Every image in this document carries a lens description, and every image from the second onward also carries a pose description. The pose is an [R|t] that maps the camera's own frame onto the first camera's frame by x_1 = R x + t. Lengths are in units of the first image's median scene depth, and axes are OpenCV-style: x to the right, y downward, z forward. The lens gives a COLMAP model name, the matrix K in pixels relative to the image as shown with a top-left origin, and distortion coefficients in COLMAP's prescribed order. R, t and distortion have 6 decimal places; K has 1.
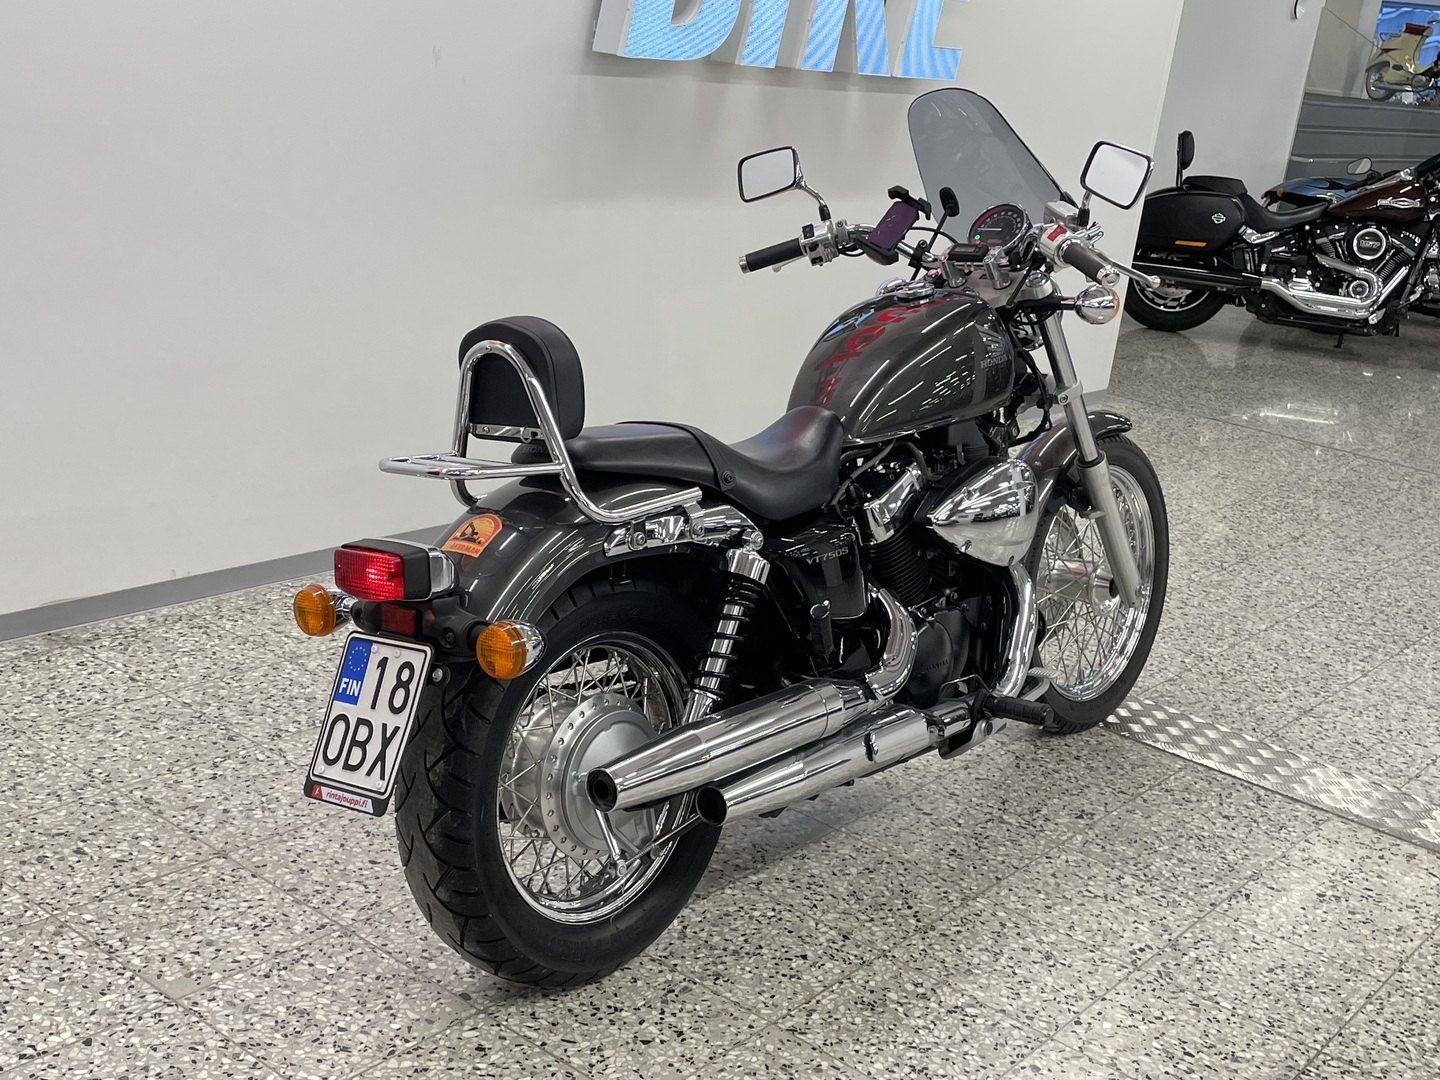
lens RADIAL K [[1734.6, 0, 717.0], [0, 1734.6, 555.7], [0, 0, 1]] dist [0.156545, -0.324563]
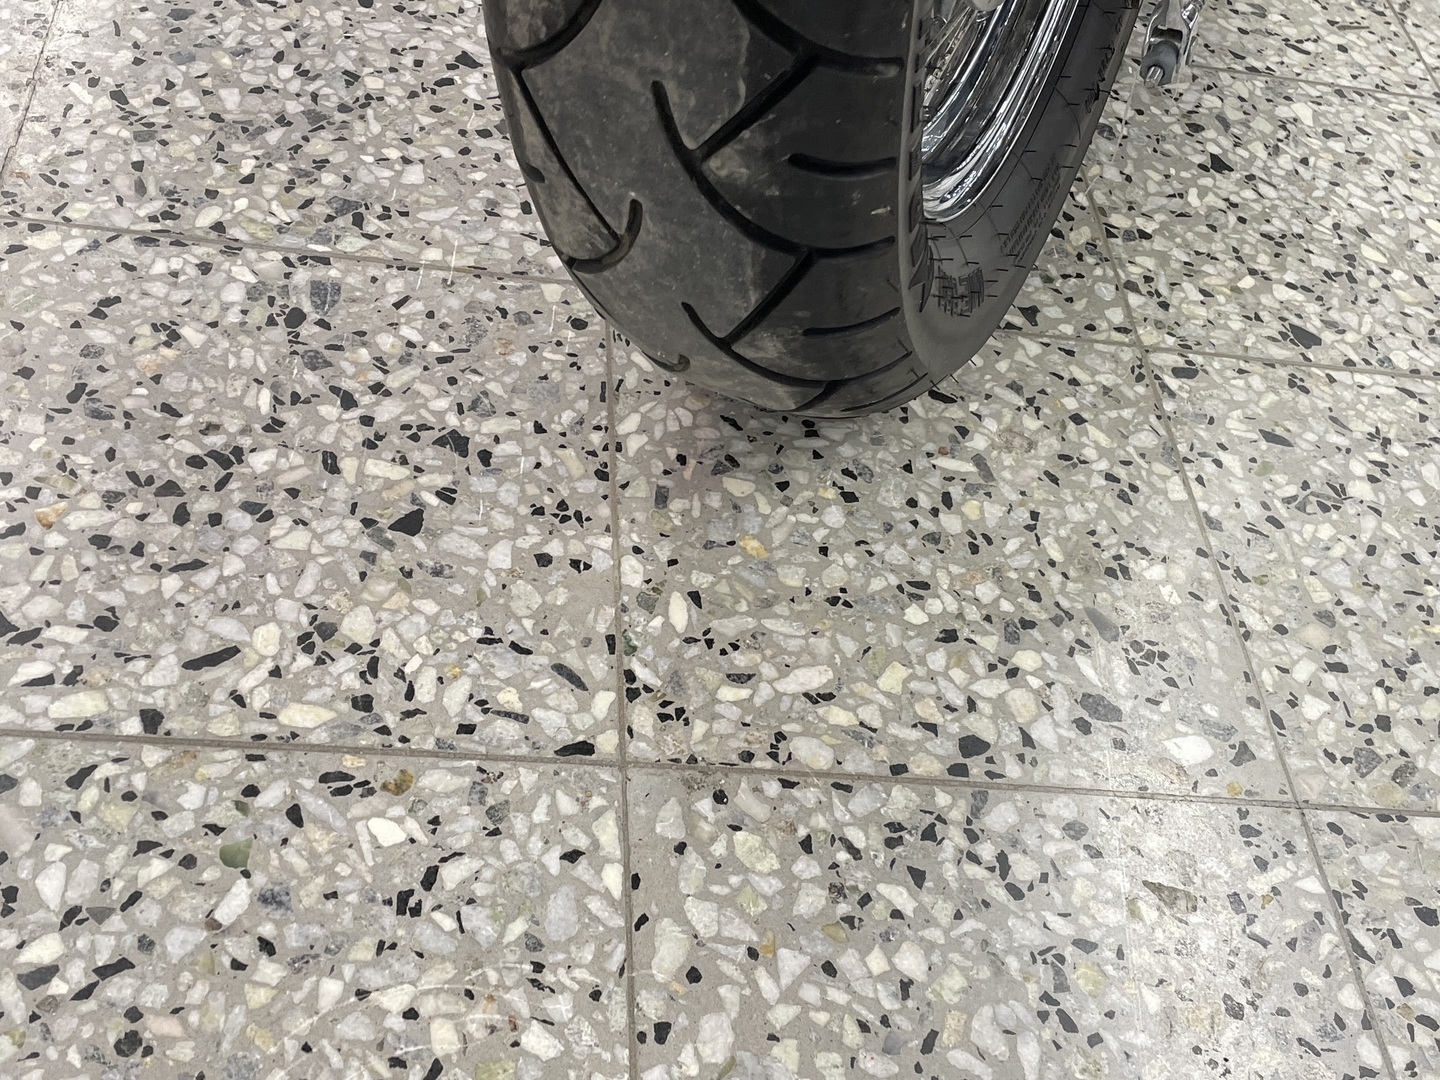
lens RADIAL K [[1701.3, 0, 729.0], [0, 1701.3, 538.5], [0, 0, 1]] dist [0.106894, -0.188724]
pose [[0.738296, -0.480164, 0.473668, -0.125631], [0.095156, 0.769403, 0.631636, 0.079890], [-0.667730, -0.421262, 0.613738, 0.672259]]
